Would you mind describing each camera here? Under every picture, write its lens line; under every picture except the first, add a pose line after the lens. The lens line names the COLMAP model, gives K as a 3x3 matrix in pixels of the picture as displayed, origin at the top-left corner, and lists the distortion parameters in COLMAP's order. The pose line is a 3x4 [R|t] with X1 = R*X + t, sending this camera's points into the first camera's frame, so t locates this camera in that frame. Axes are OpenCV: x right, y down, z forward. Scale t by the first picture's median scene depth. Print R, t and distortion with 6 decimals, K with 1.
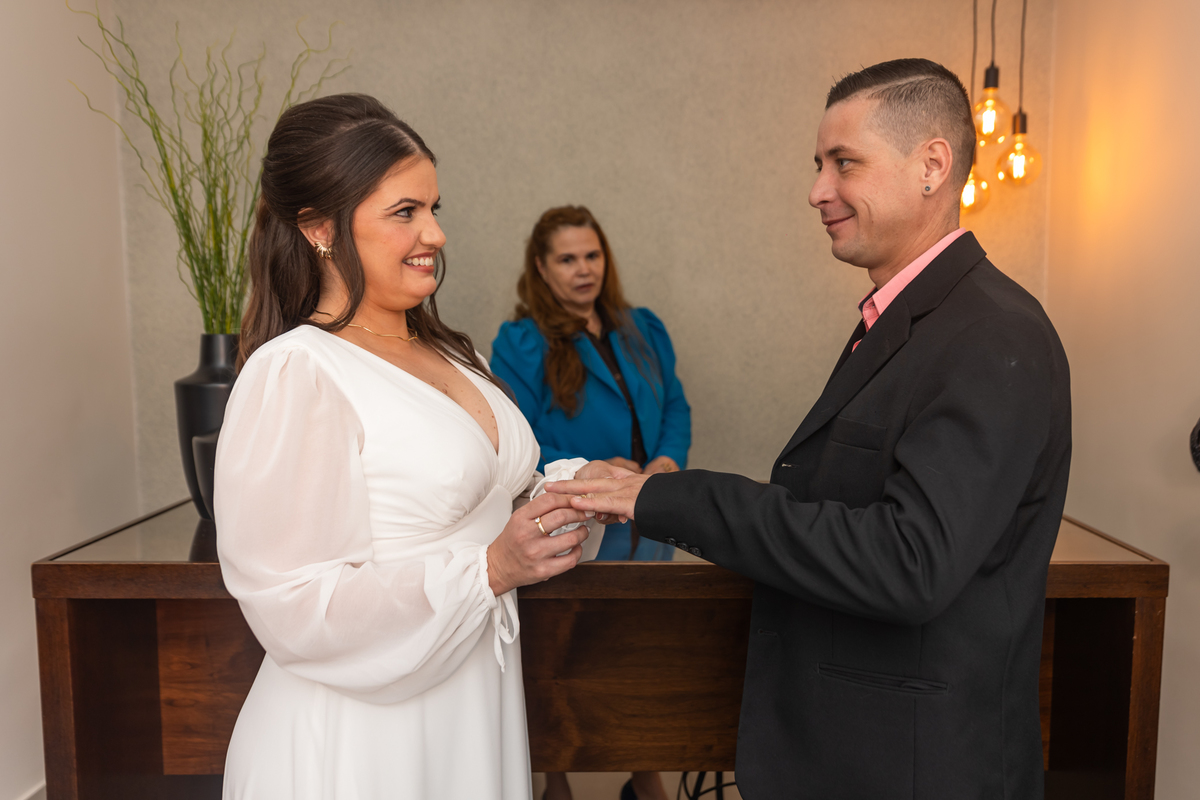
lens RADIAL K [[840.5, 0, 652.8], [0, 840.5, 387.3], [0, 0, 1]] dist [0.006191, -0.002064]
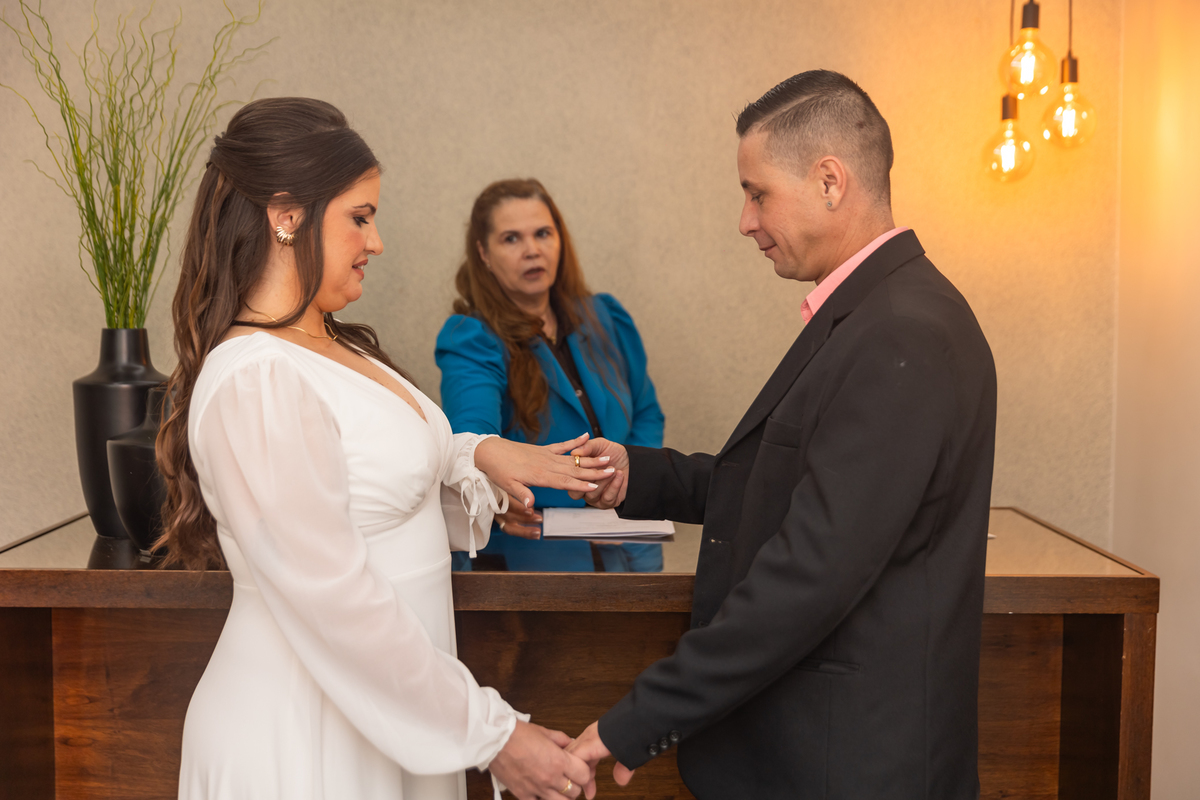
lens RADIAL K [[1430.1, 0, 604.5], [0, 1430.1, 398.8], [0, 0, 1]] dist [-0.011765, 0.030668]
pose [[0.999918, 0.003123, -0.012438, 0.016007], [-0.003362, 0.999808, -0.019292, 0.039021], [0.012376, 0.019332, 0.999737, -0.511103]]
